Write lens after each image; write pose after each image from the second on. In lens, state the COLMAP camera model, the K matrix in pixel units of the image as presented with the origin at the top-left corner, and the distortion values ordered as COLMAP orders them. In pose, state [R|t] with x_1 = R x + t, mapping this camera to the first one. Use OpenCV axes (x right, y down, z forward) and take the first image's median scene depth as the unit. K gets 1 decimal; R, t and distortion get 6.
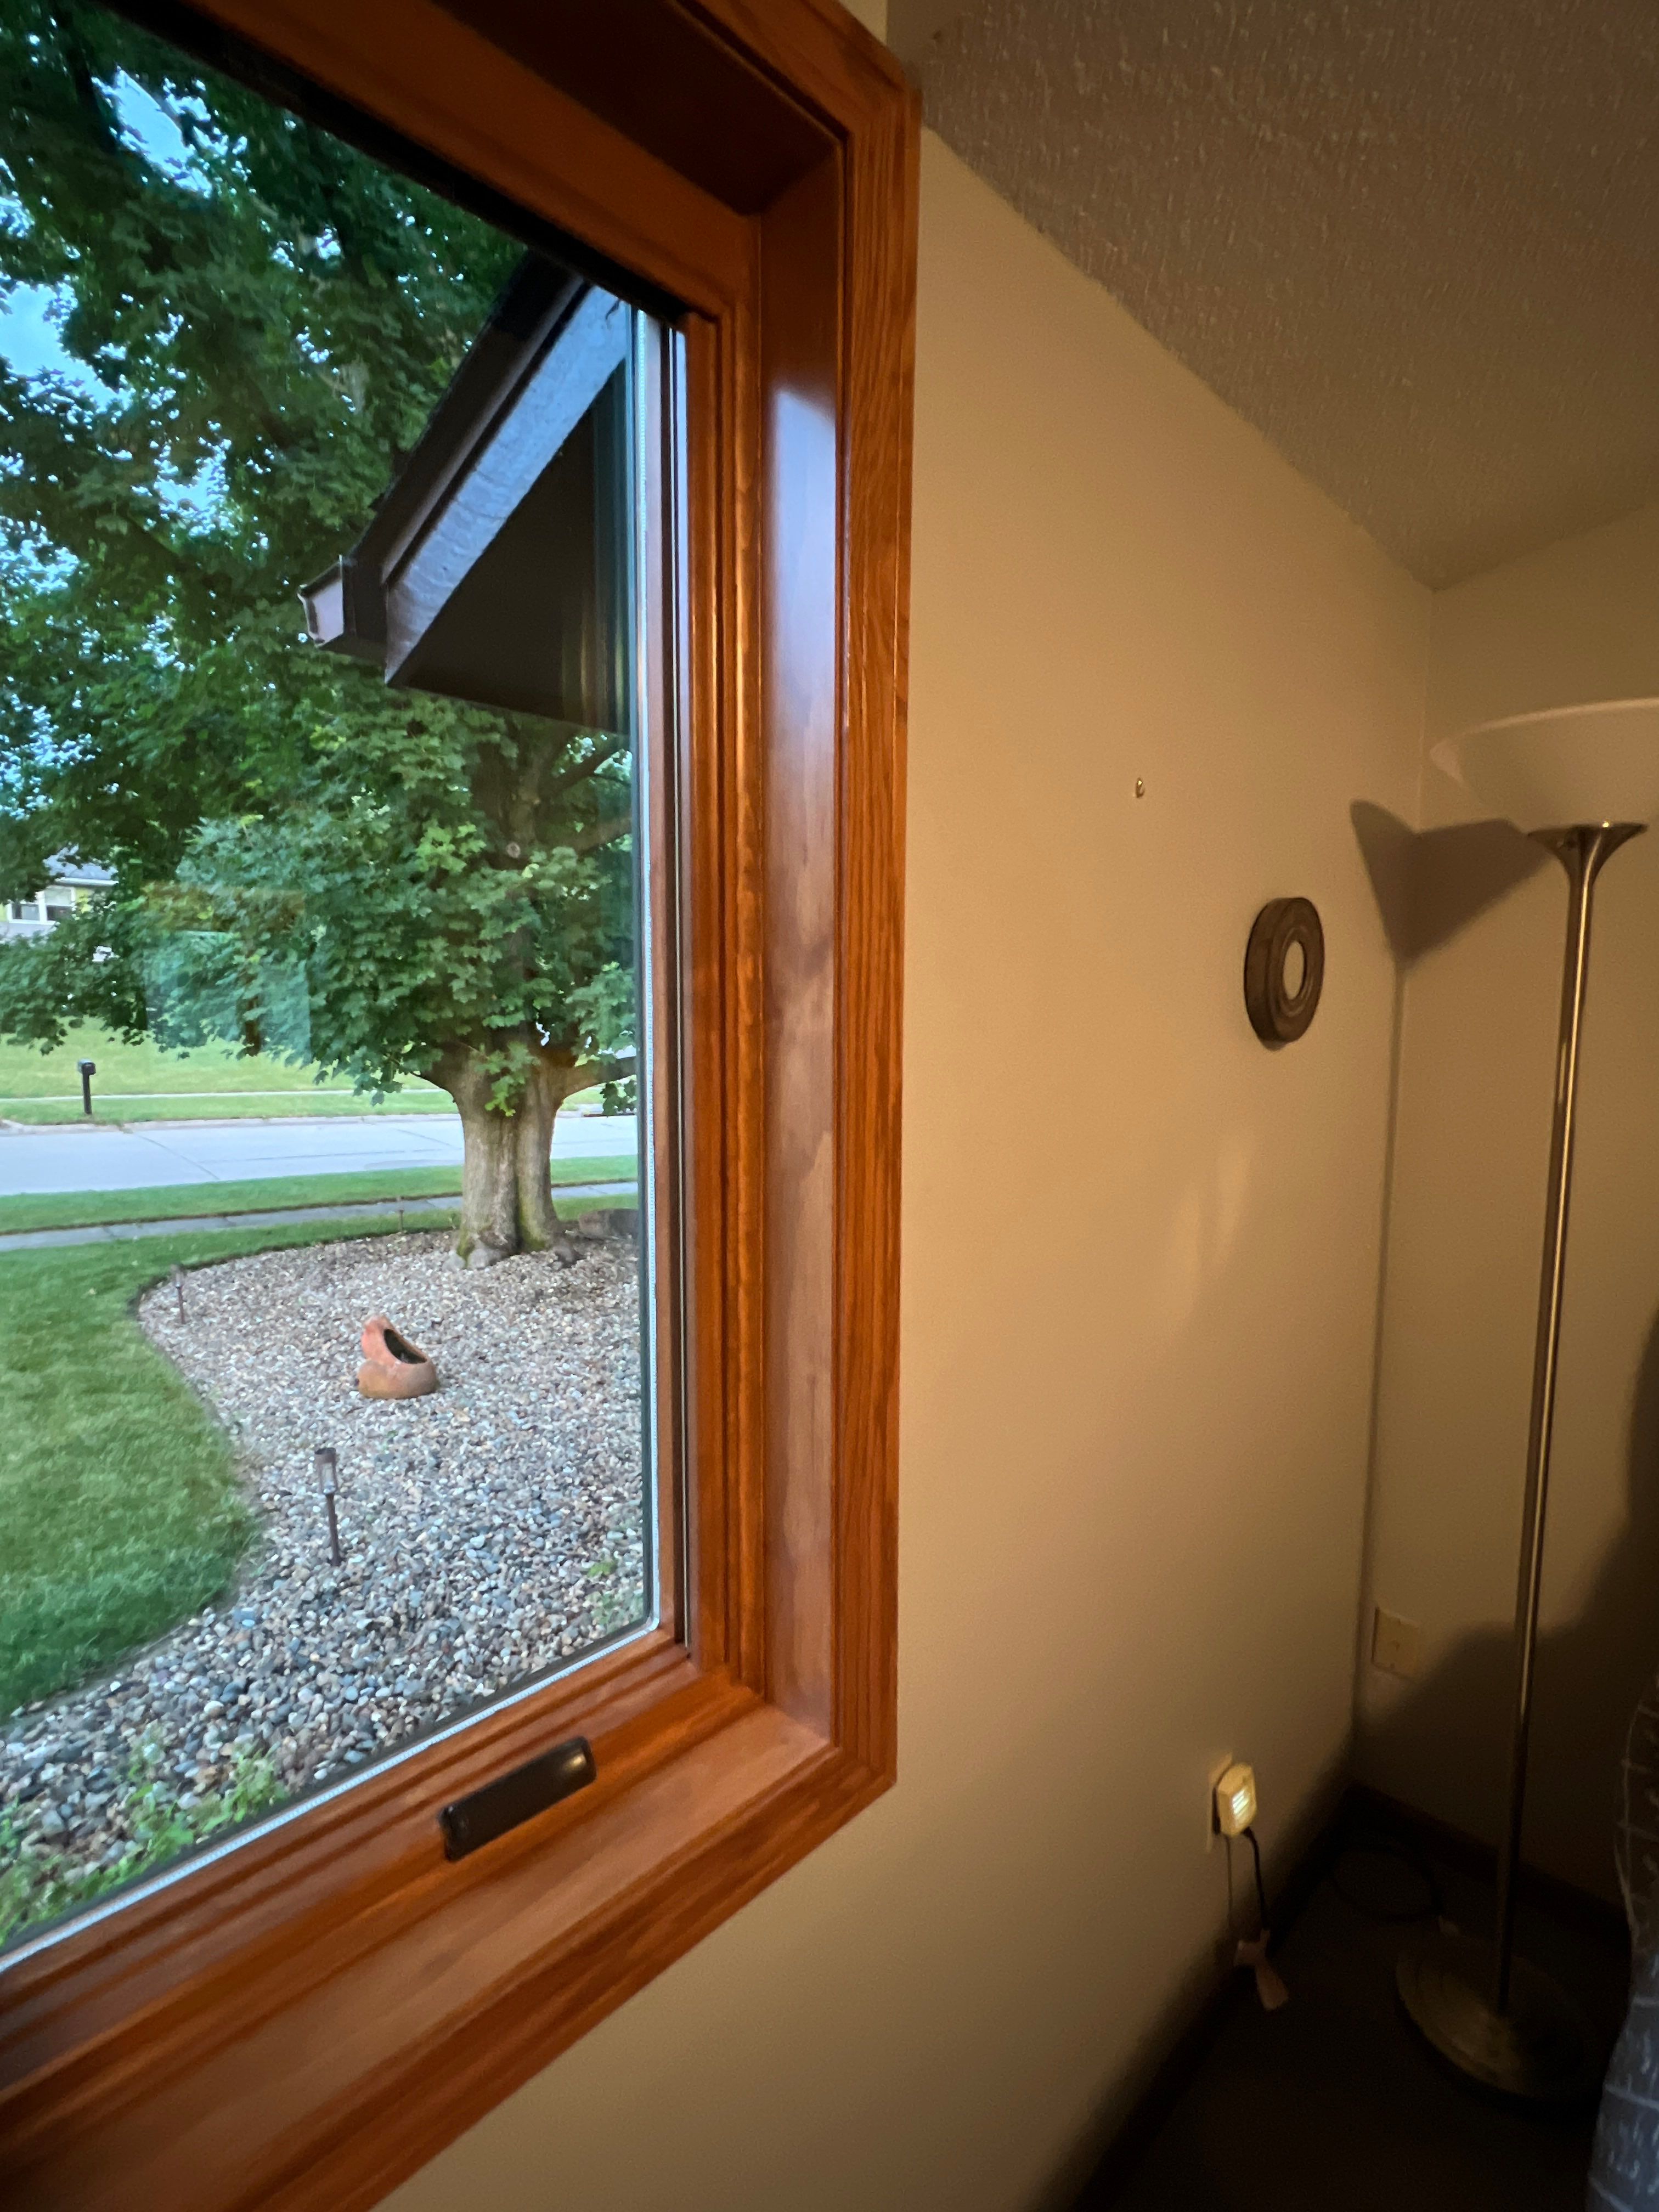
lens RADIAL K [[1076.2, 0, 825.2], [0, 1076.2, 1110.2], [0, 0, 1]] dist [-0.005536, 0.002414]
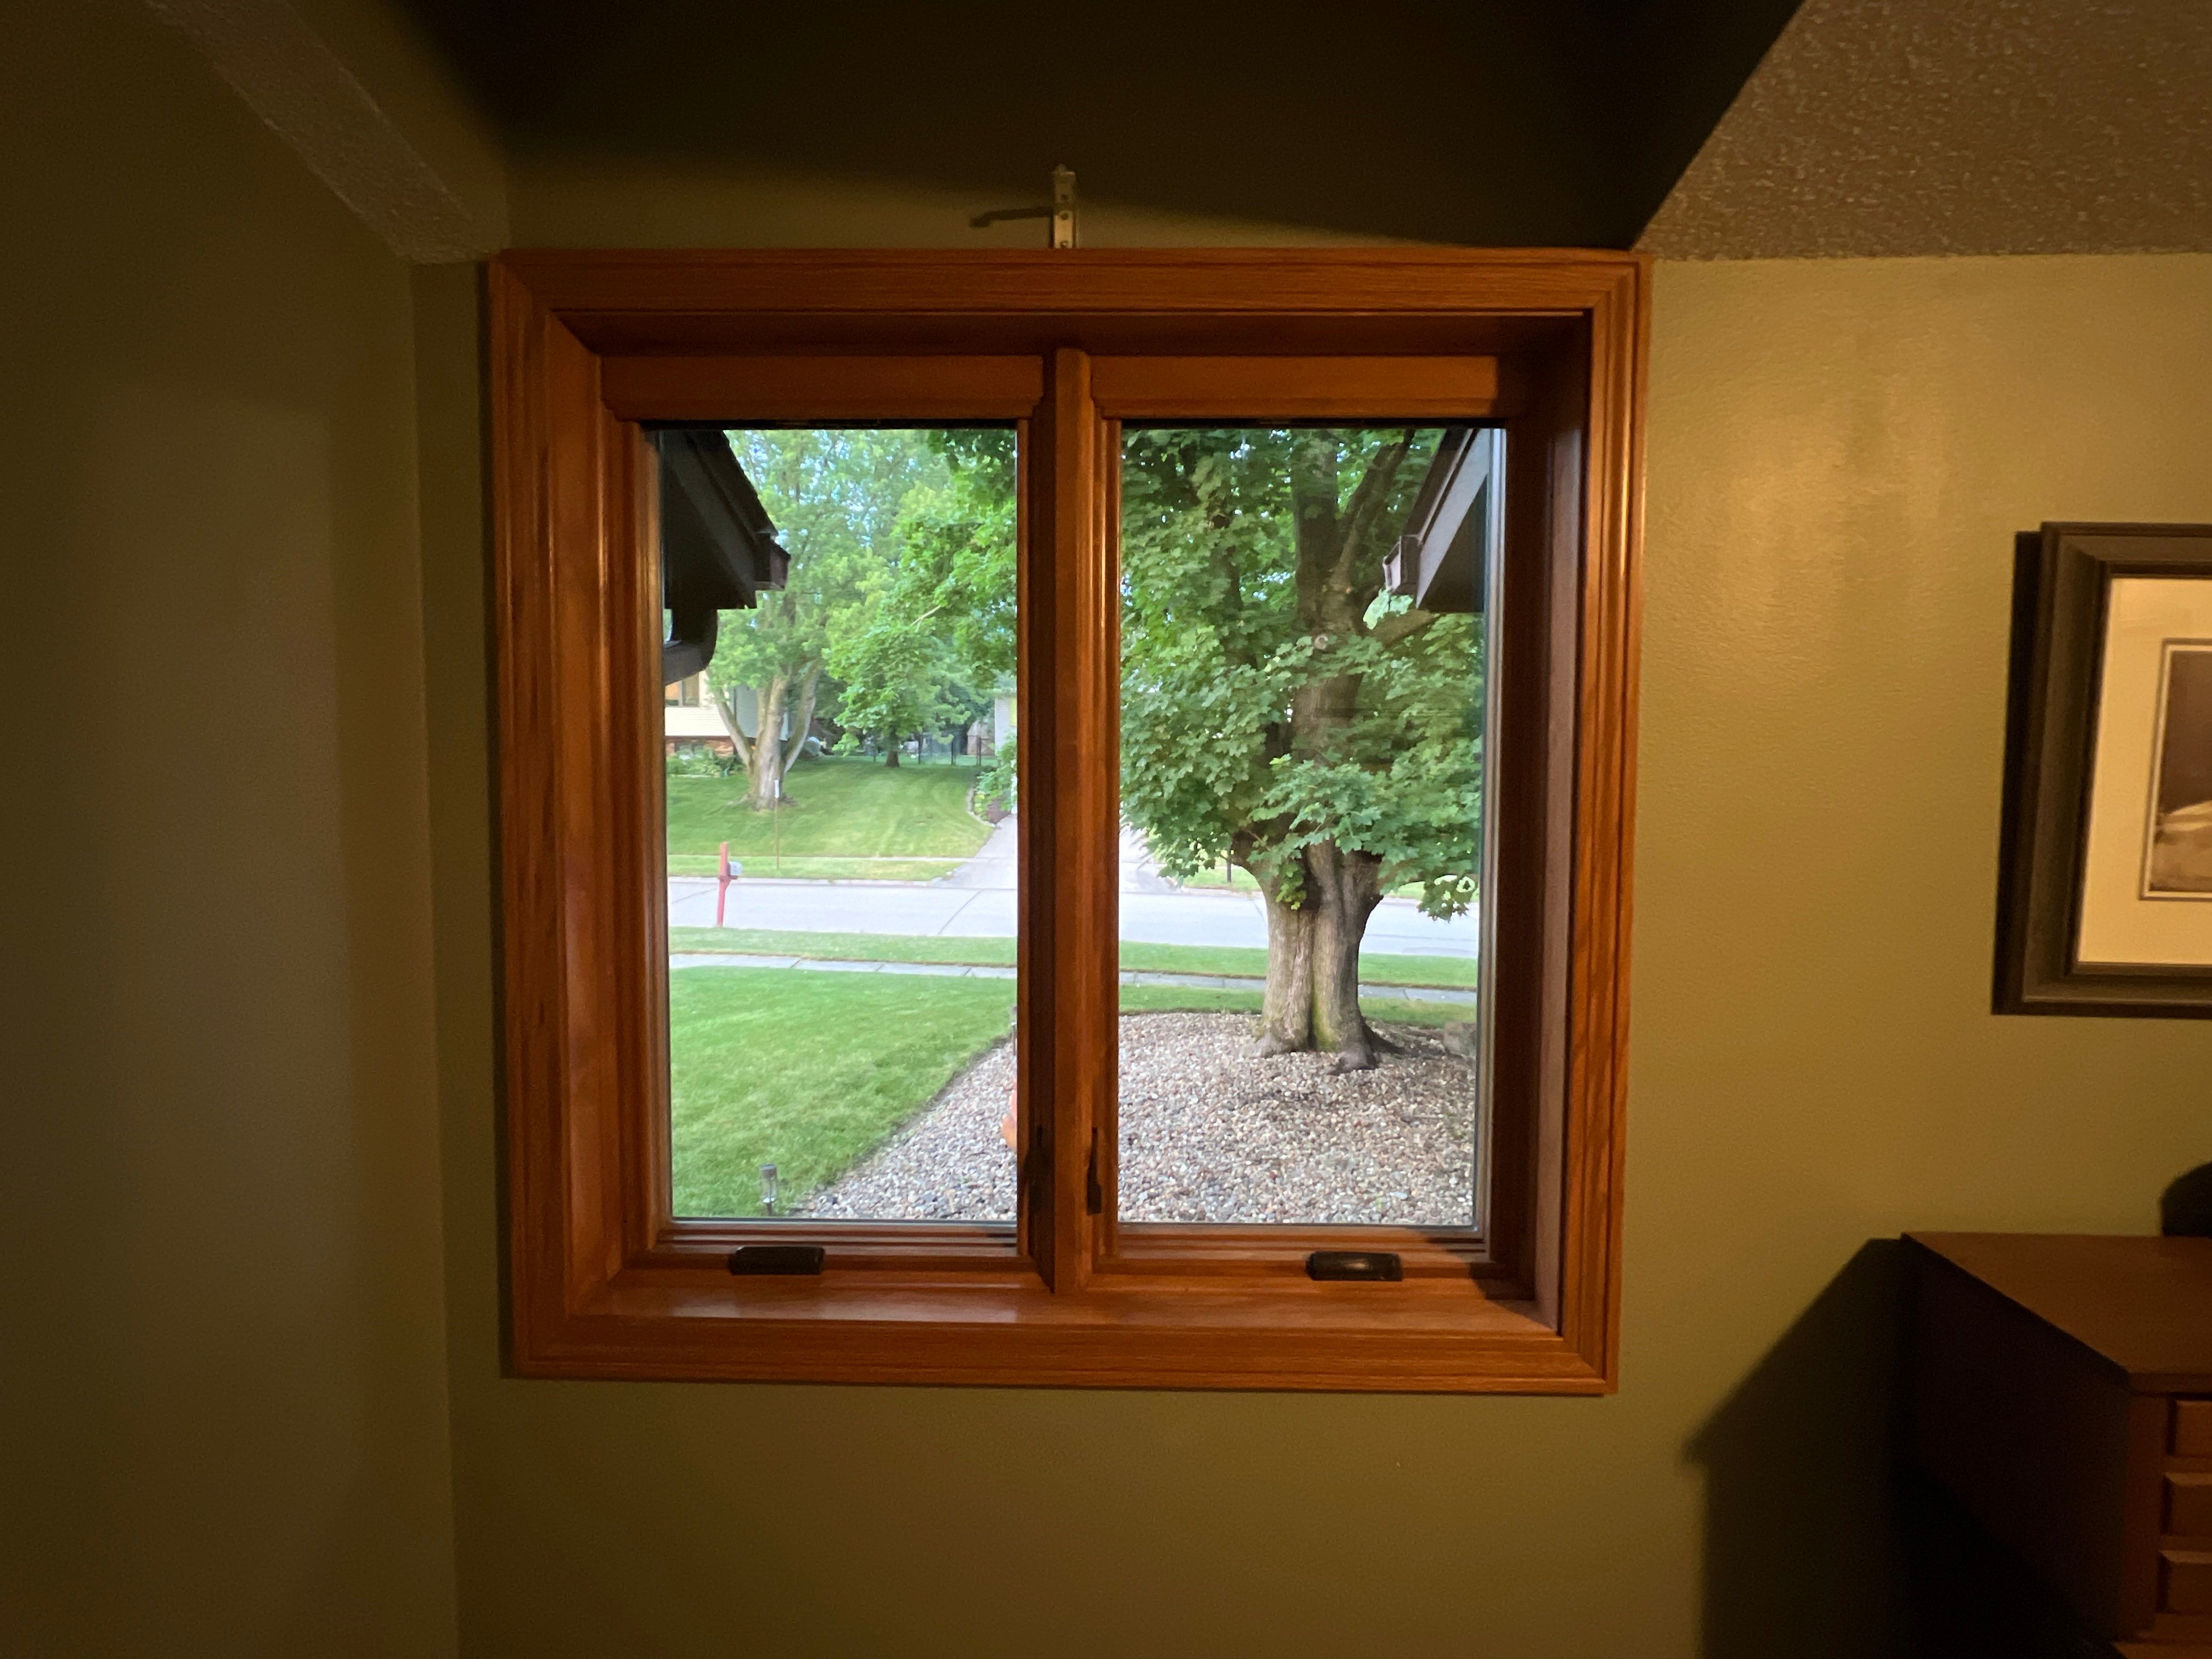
lens RADIAL K [[1076.2, 0, 1108.2], [0, 1076.2, 830.1], [0, 0, 1]] dist [-0.005536, 0.002414]
pose [[0.676460, 0.029409, -0.735892, 0.365446], [-0.073915, 0.996868, -0.028107, -0.030875], [0.732761, 0.073406, 0.676515, 0.231961]]
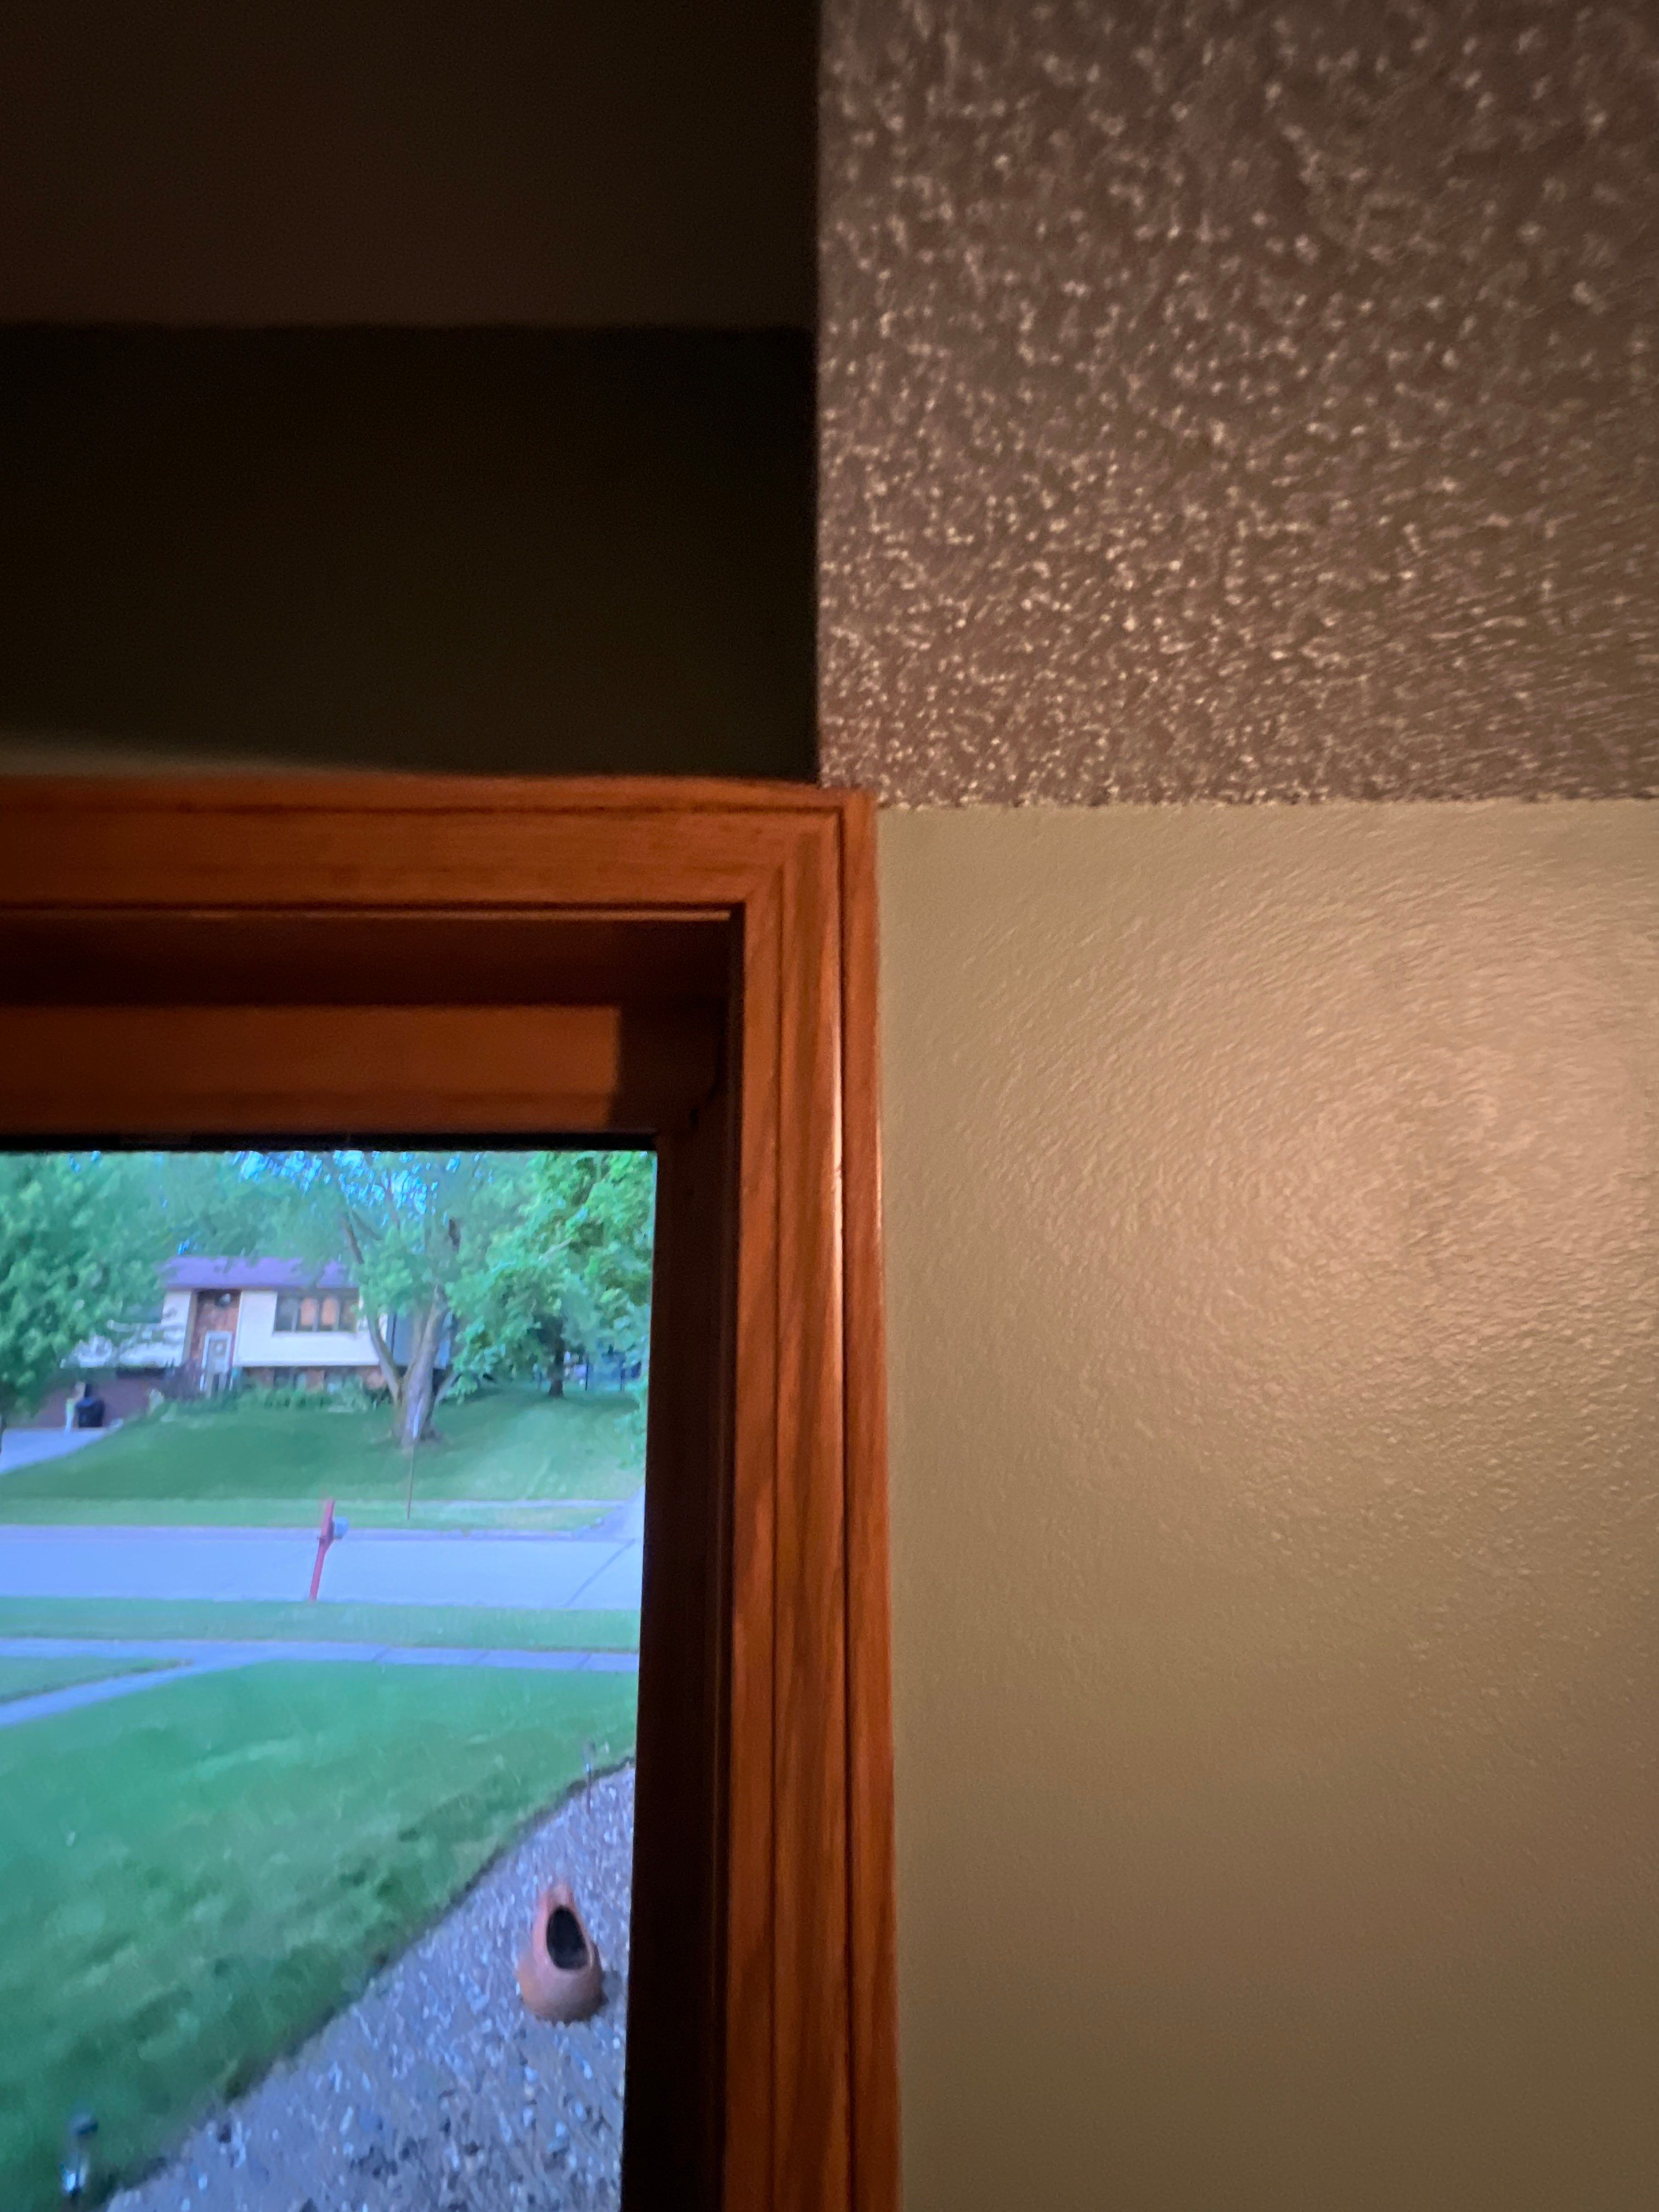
lens RADIAL K [[1076.2, 0, 825.2], [0, 1076.2, 1110.2], [0, 0, 1]] dist [-0.005536, 0.002414]
pose [[0.693425, -0.197430, -0.692952, 0.339277], [-0.063737, 0.941150, -0.331925, -0.090387], [0.717704, 0.274332, 0.640034, 0.366493]]
